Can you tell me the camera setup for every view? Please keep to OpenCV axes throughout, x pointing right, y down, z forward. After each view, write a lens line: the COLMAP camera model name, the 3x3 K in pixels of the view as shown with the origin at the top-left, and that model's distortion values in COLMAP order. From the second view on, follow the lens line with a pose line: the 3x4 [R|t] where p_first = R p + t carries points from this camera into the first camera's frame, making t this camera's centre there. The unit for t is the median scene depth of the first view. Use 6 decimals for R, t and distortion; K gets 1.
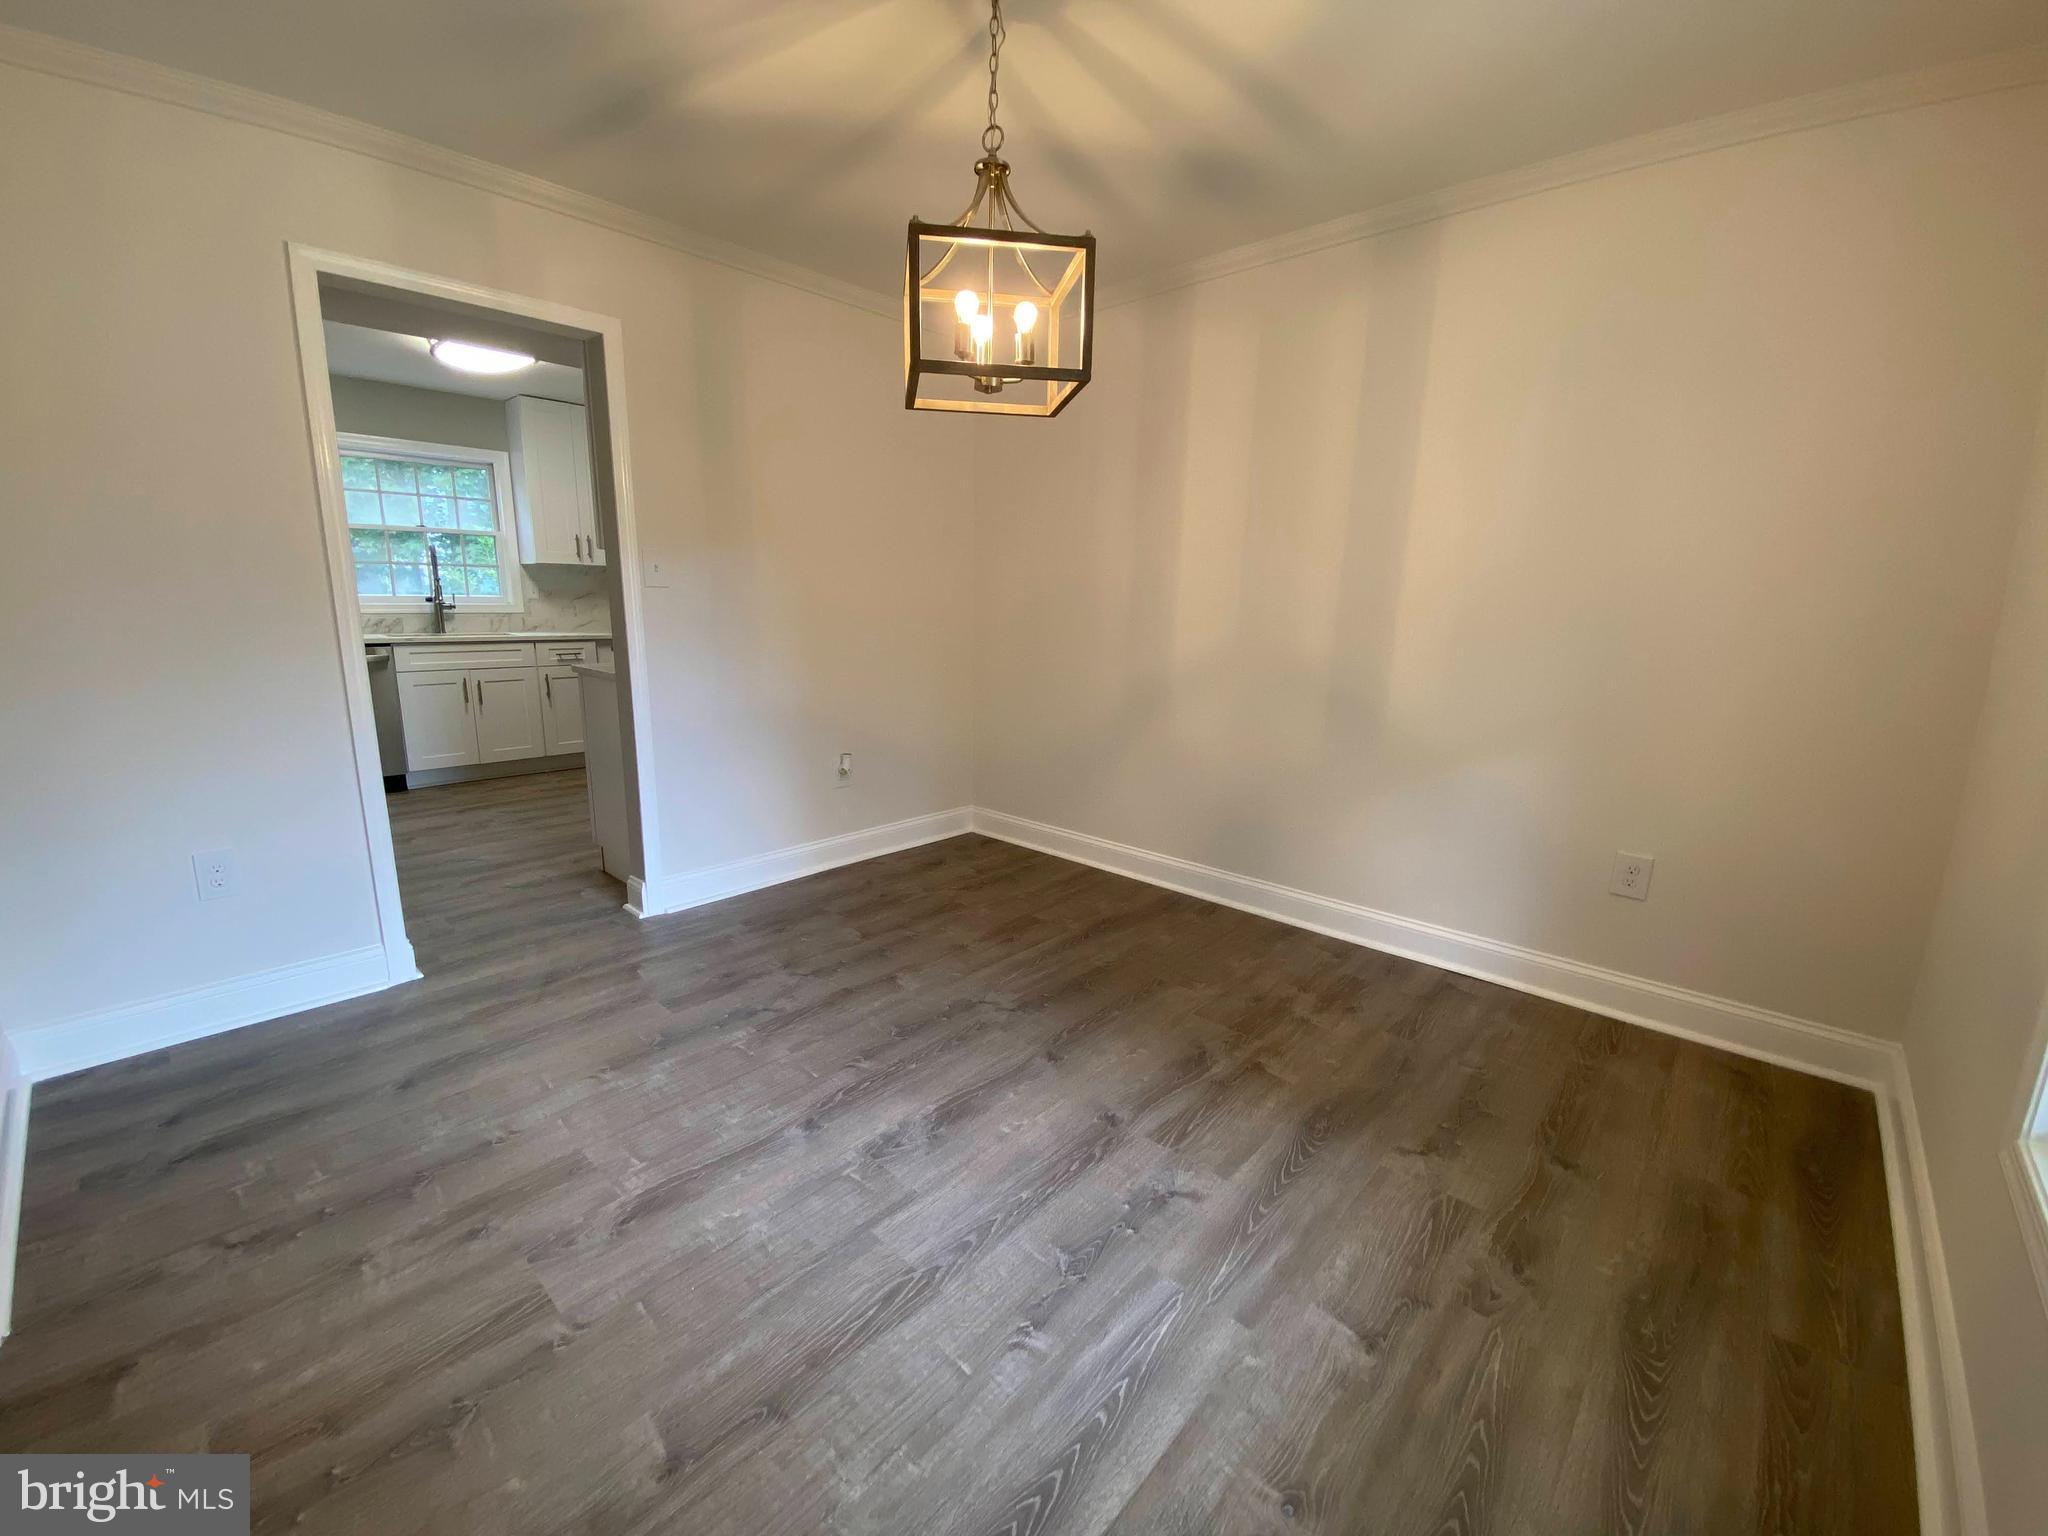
lens RADIAL K [[820.8, 0, 1024.3], [0, 820.8, 773.0], [0, 0, 1]] dist [-0.003397, -0.009763]
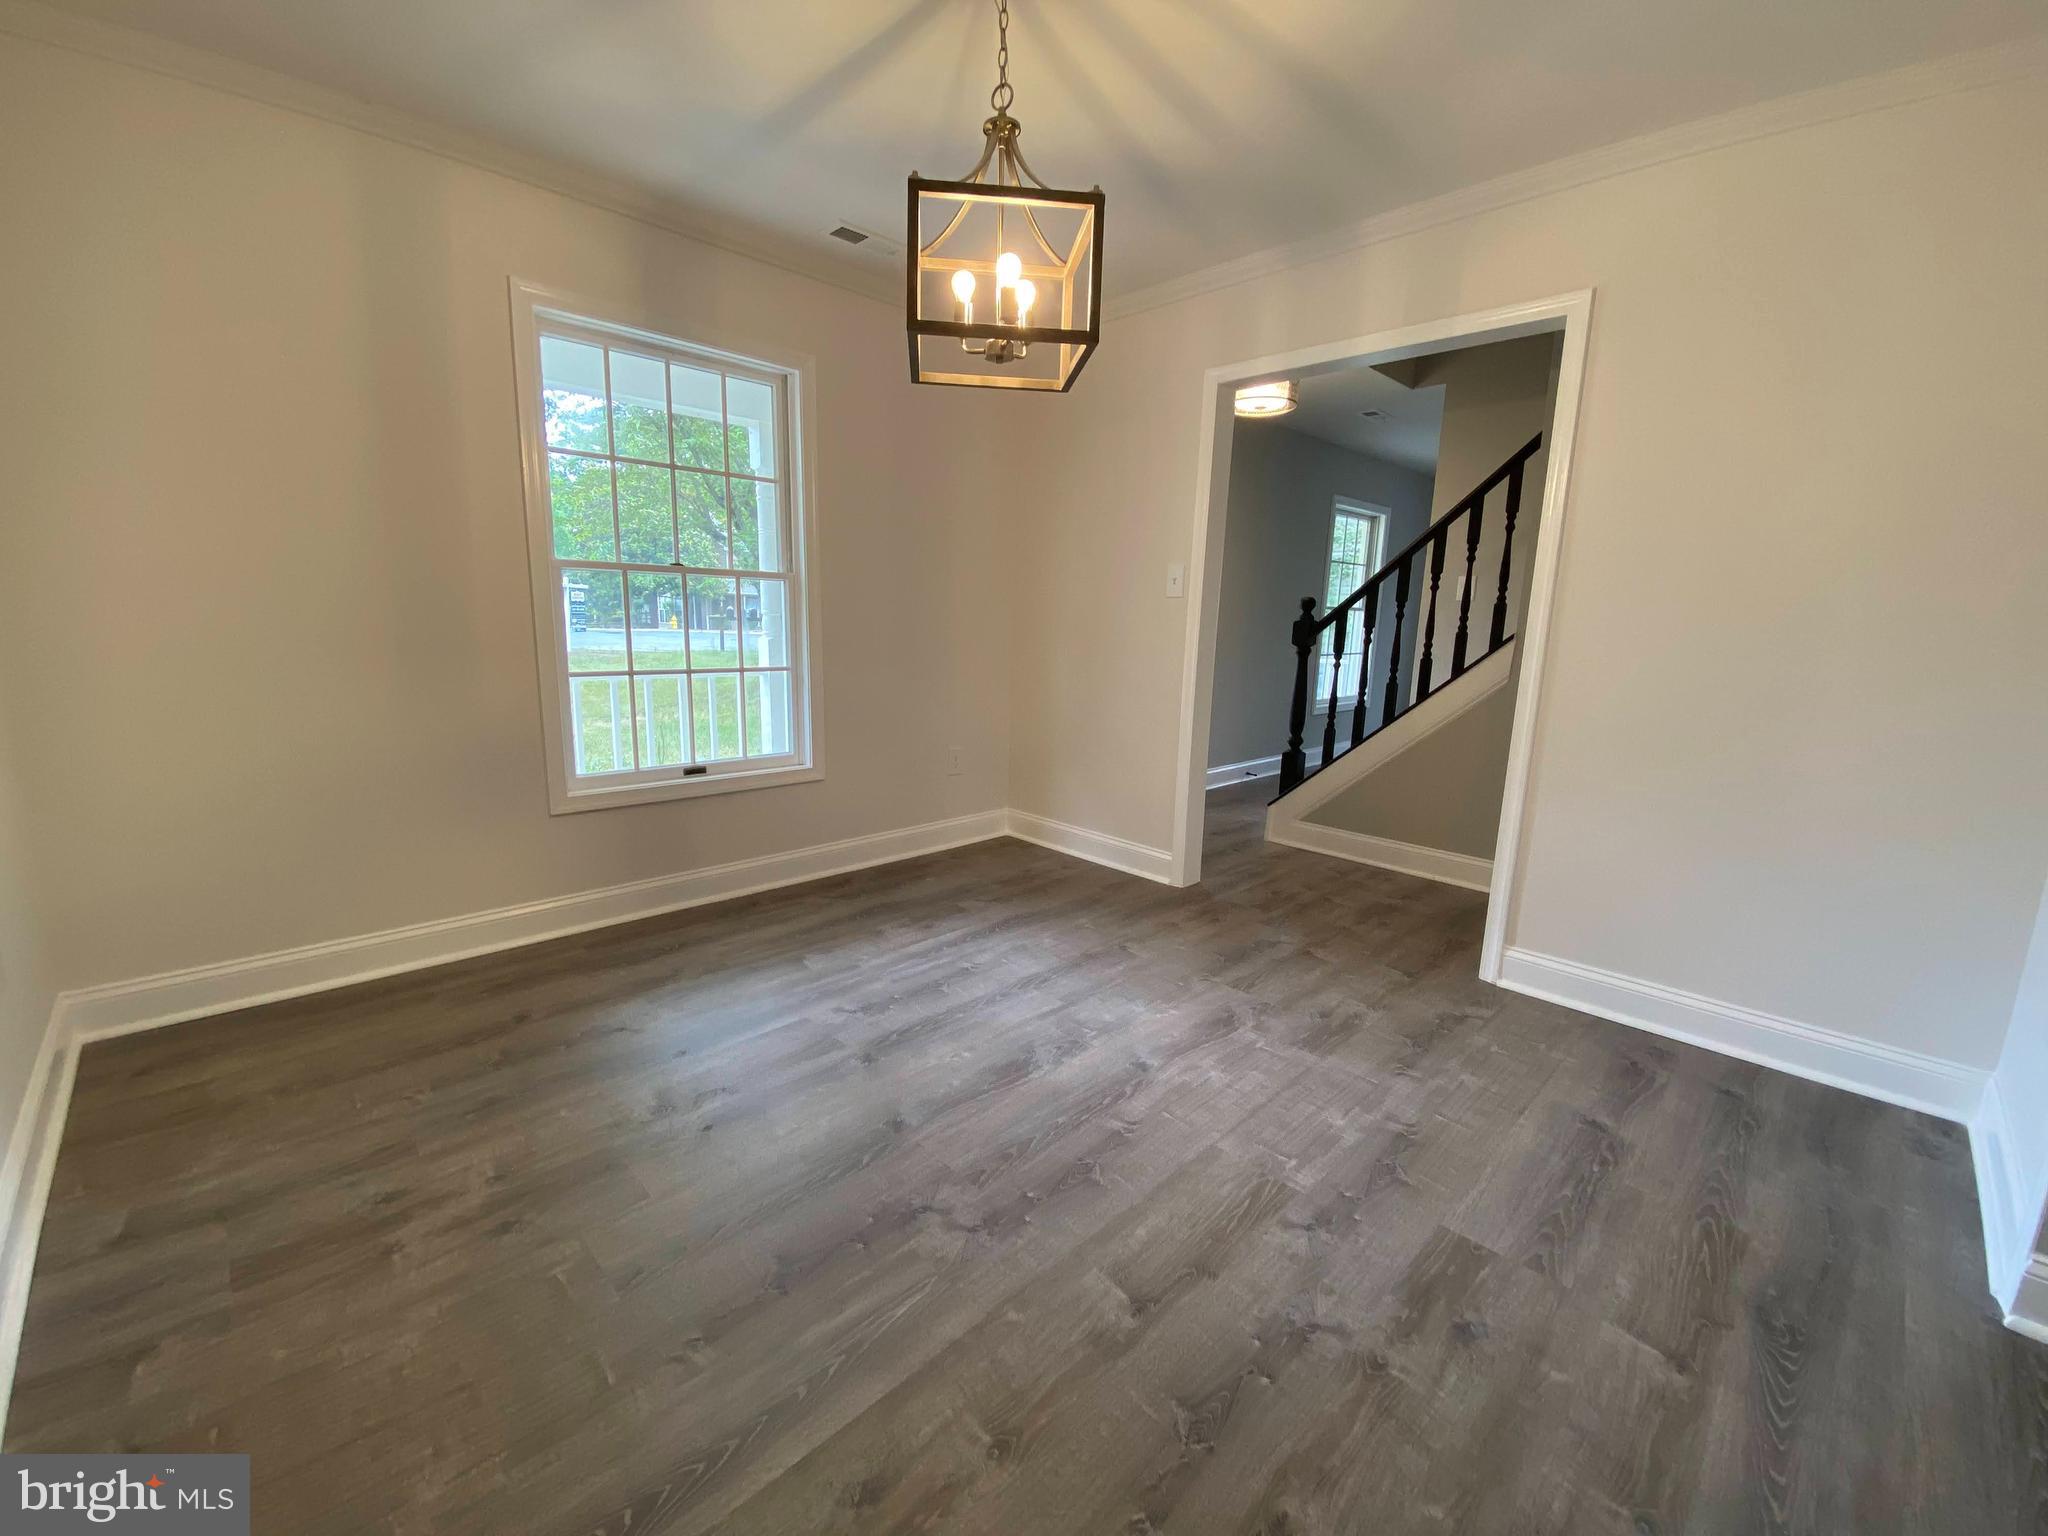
lens RADIAL K [[820.8, 0, 1013.5], [0, 820.8, 767.0], [0, 0, 1]] dist [-0.003397, -0.009763]
pose [[-0.996750, -0.055706, 0.058185, -0.131380], [-0.029336, 0.923757, 0.381853, -0.363017], [-0.075020, 0.378906, -0.922390, 1.893794]]
